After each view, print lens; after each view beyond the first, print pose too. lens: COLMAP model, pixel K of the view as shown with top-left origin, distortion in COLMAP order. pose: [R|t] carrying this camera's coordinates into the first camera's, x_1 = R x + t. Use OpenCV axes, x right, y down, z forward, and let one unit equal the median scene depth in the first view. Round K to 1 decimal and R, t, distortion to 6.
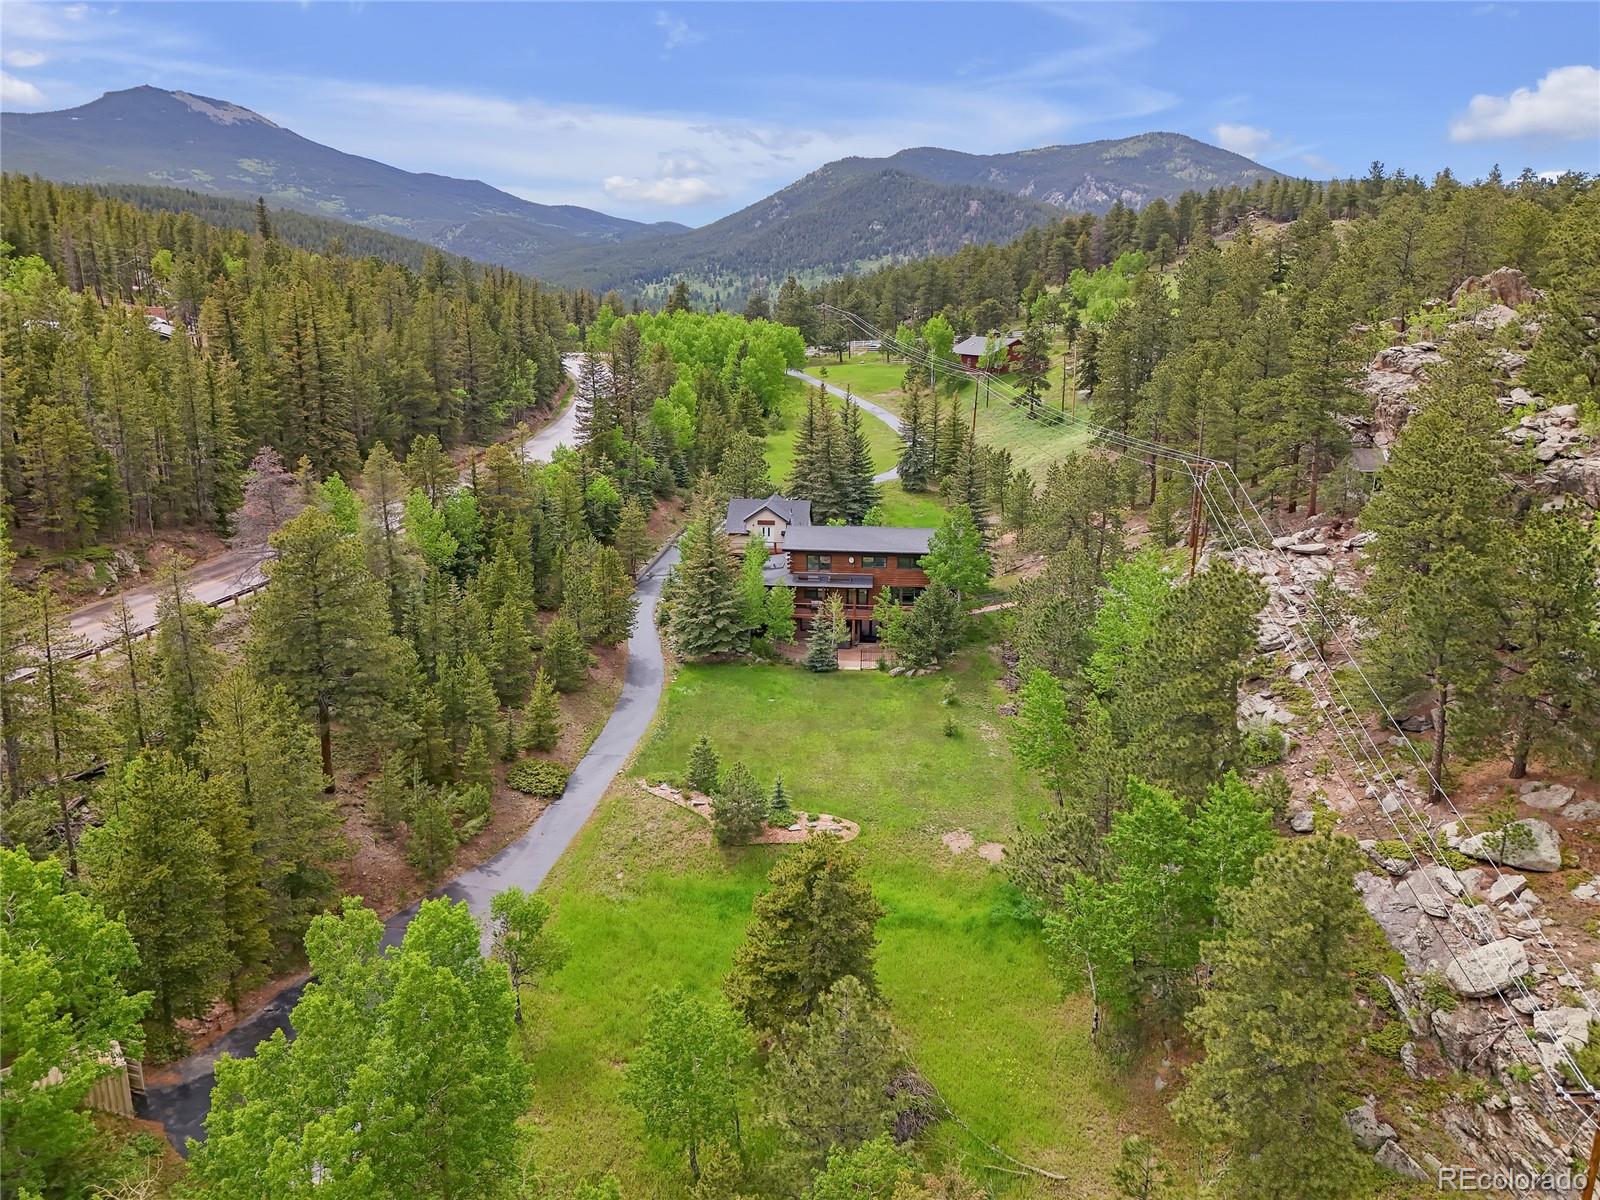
lens RADIAL K [[1179.5, 0, 800.0], [0, 1179.5, 600.0], [0, 0, 1]] dist [0.090799, -0.084199]
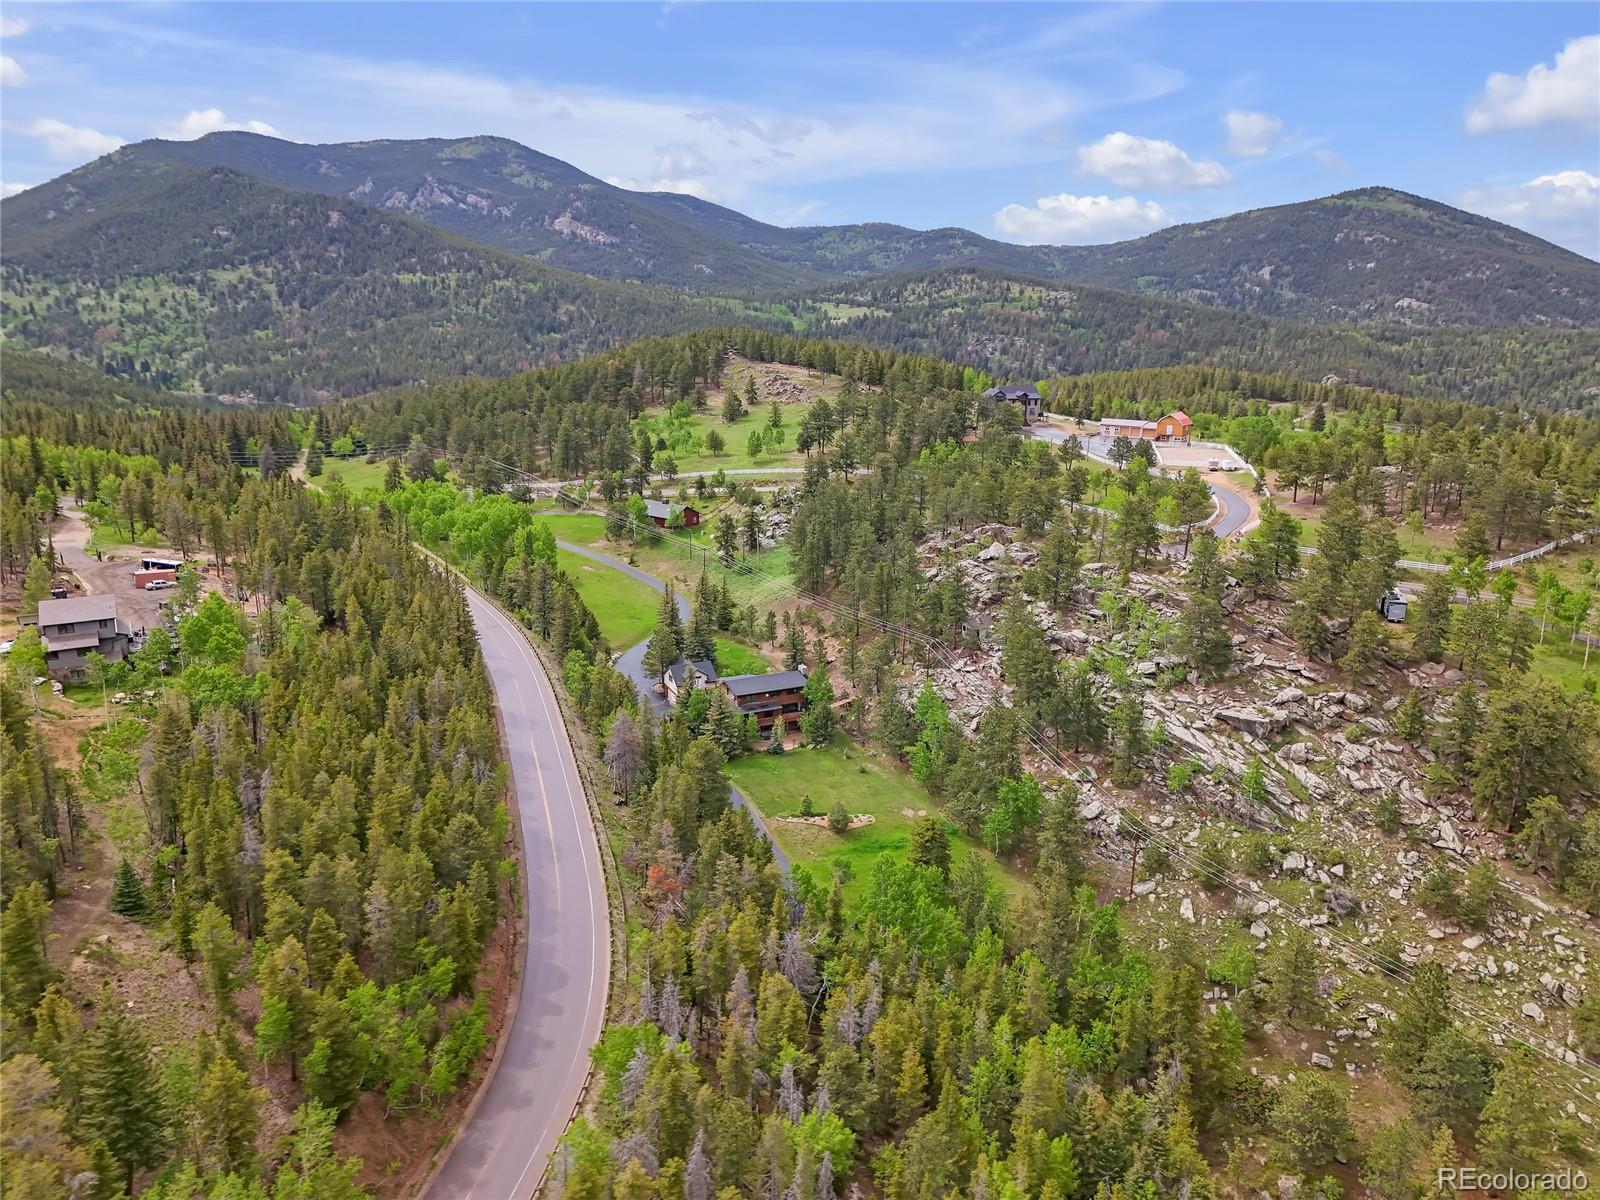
lens RADIAL K [[1179.5, 0, 800.0], [0, 1179.5, 600.0], [0, 0, 1]] dist [0.090799, -0.084199]
pose [[0.868267, -0.123092, 0.480584, -0.910297], [0.120815, 0.992029, 0.035813, -0.276625], [-0.481161, 0.026966, 0.876217, -0.857370]]
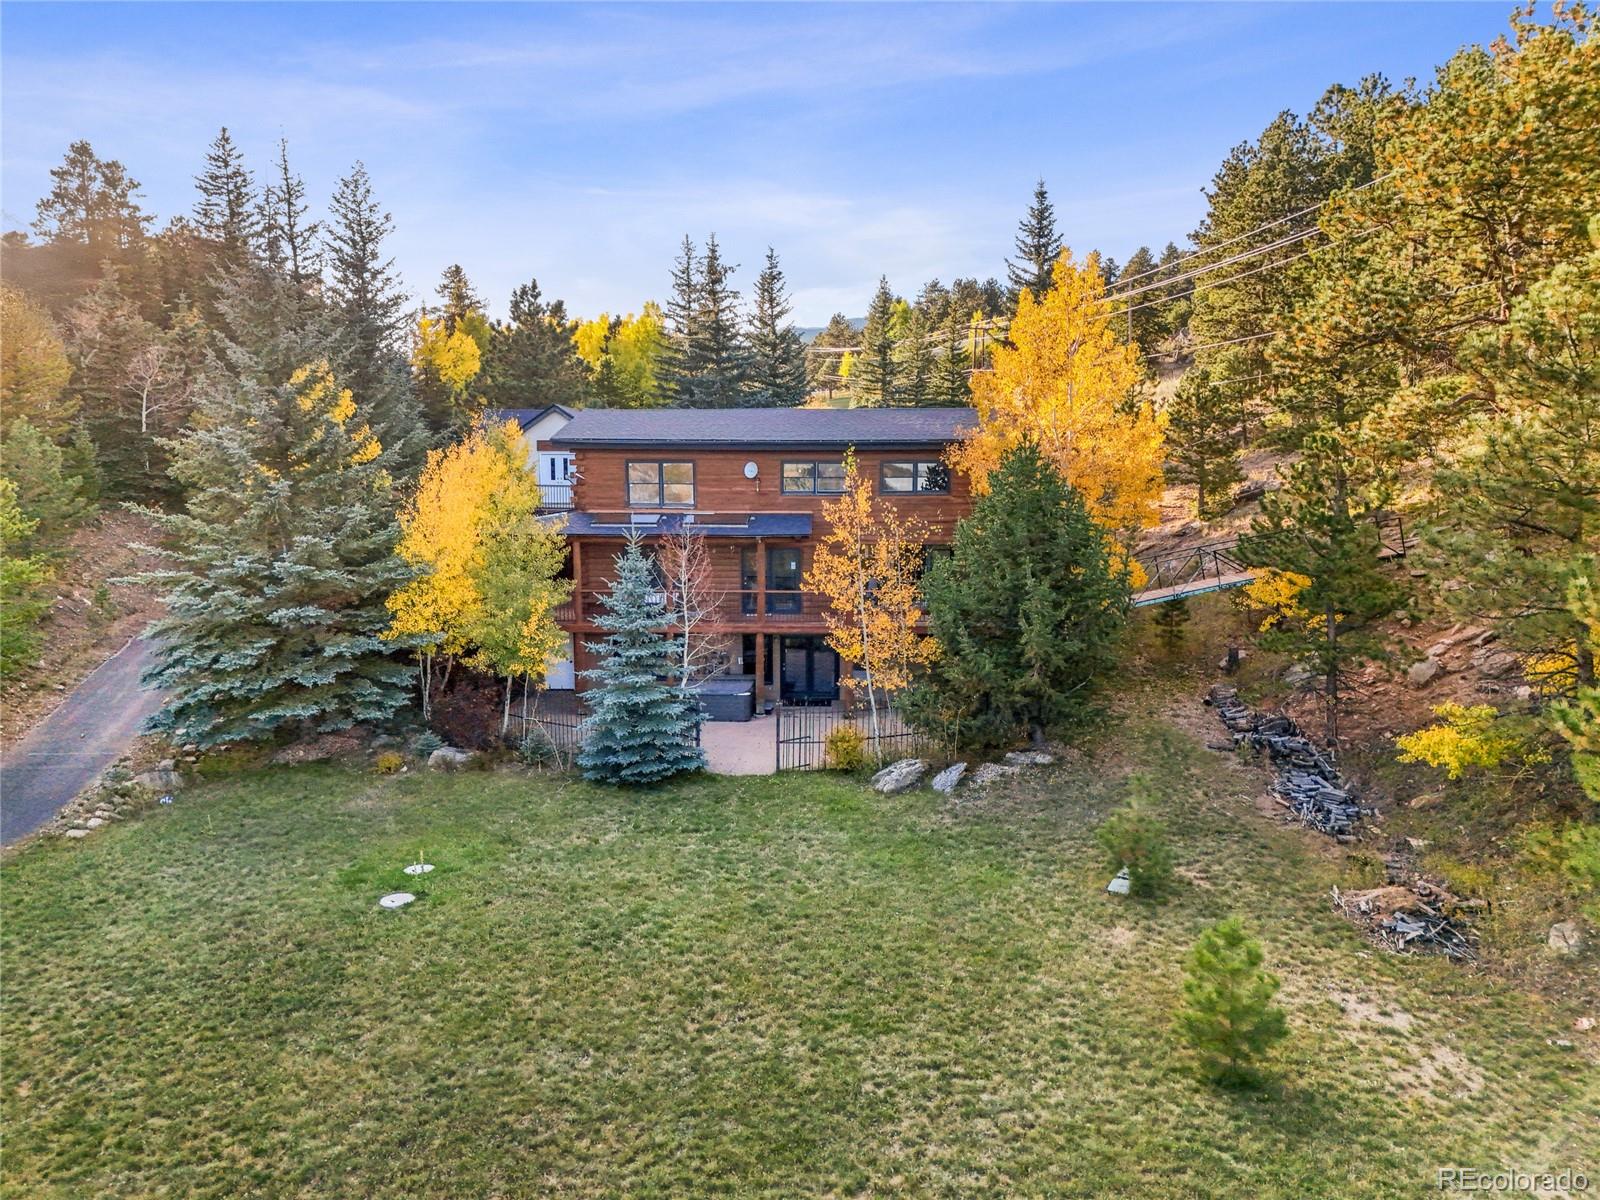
lens RADIAL K [[1179.5, 0, 800.0], [0, 1179.5, 600.0], [0, 0, 1]] dist [0.090799, -0.084199]
pose [[0.998815, -0.013562, 0.046734, 0.043604], [0.019693, 0.990875, -0.133341, 0.054546], [-0.044499, 0.134103, 0.989968, 0.690865]]
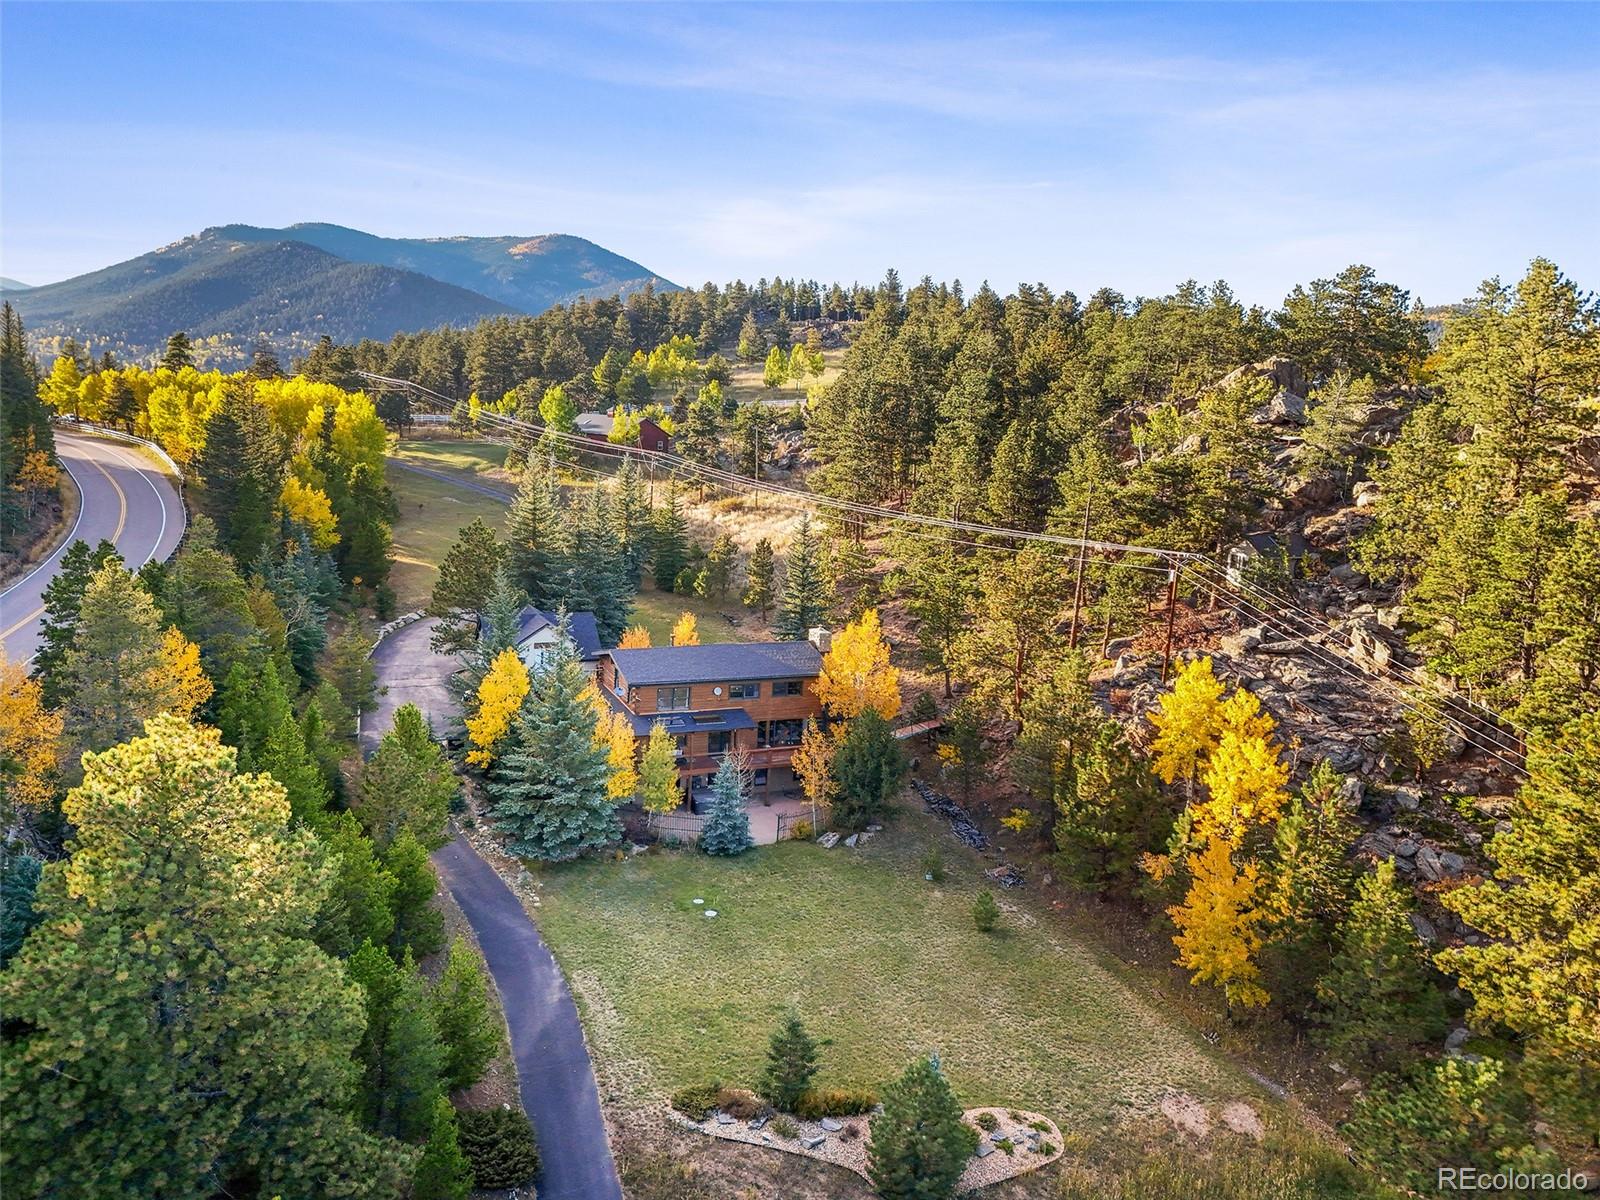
lens RADIAL K [[1179.5, 0, 800.0], [0, 1179.5, 600.0], [0, 0, 1]] dist [0.090799, -0.084199]
pose [[0.890167, -0.038882, 0.453972, -0.258514], [0.072606, 0.995726, -0.057086, -0.046960], [-0.449812, 0.083777, 0.889185, 0.325927]]
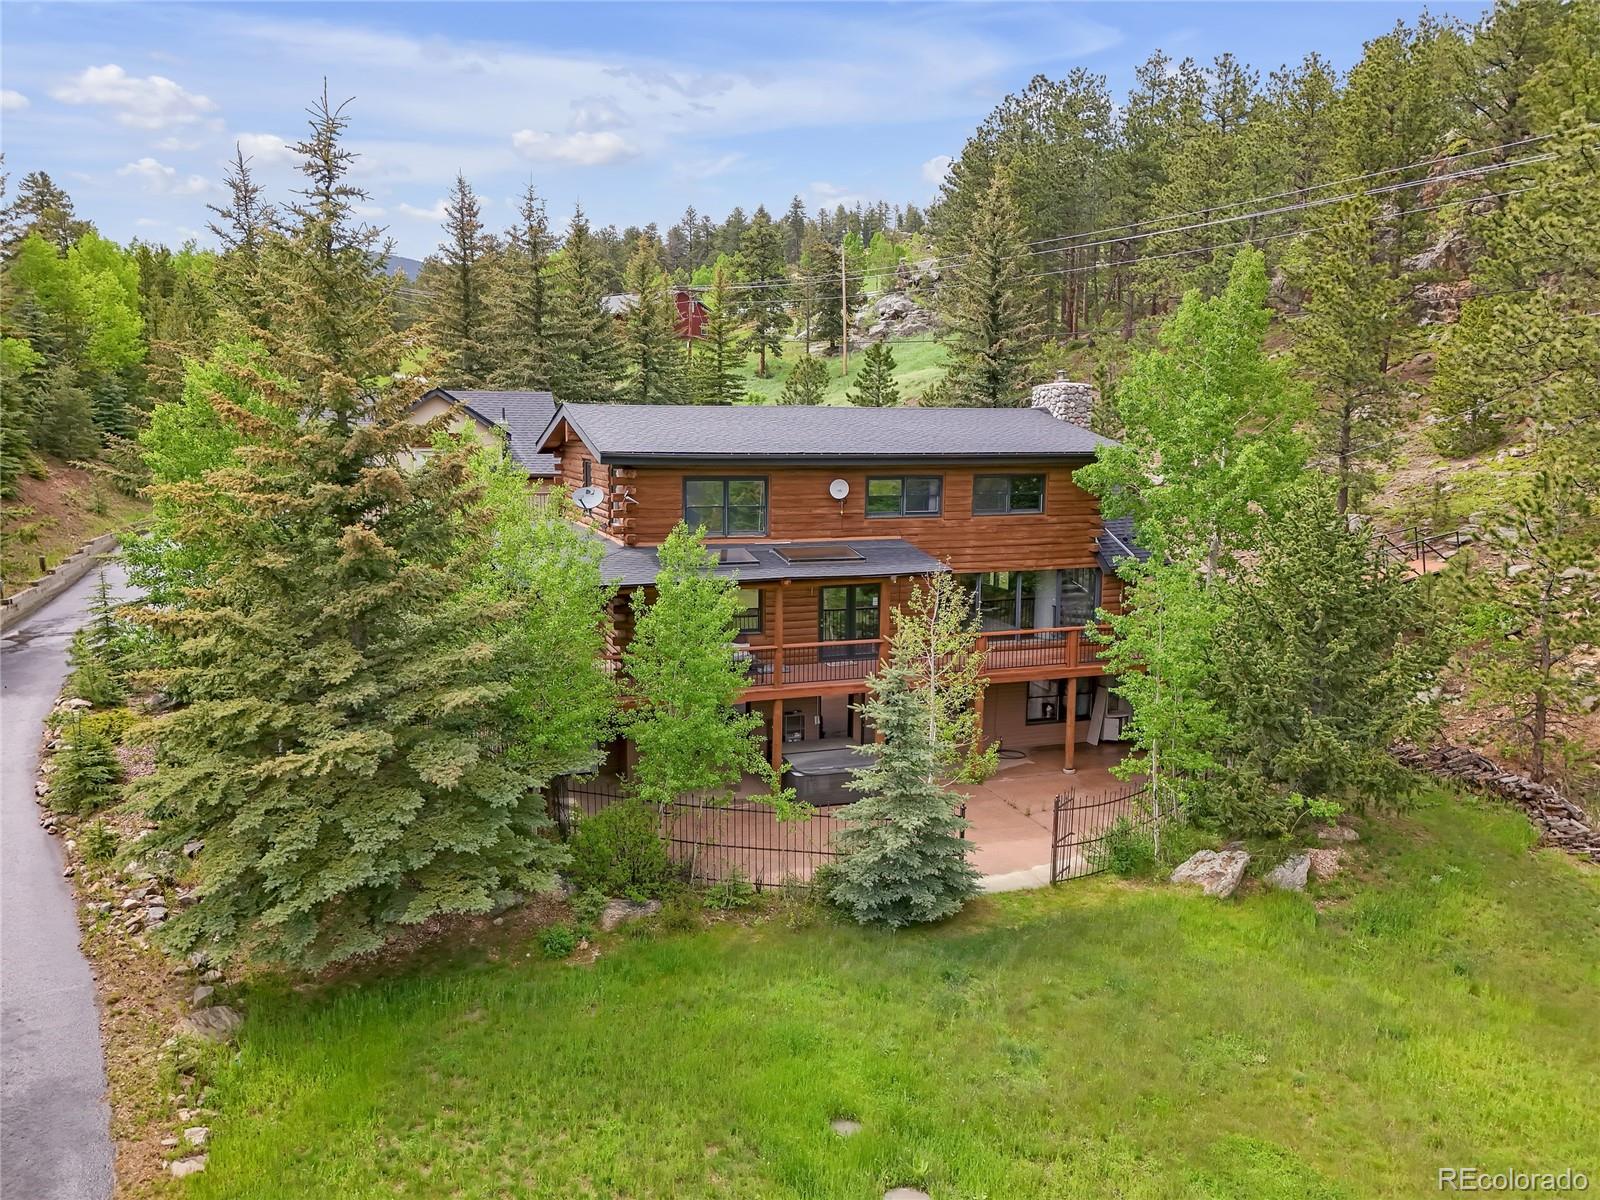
lens RADIAL K [[1179.5, 0, 800.0], [0, 1179.5, 600.0], [0, 0, 1]] dist [0.090799, -0.084199]
pose [[0.908190, -0.064064, 0.413626, -0.090058], [0.101246, 0.992495, -0.068581, 0.012544], [-0.406128, 0.104163, 0.907860, 0.784406]]
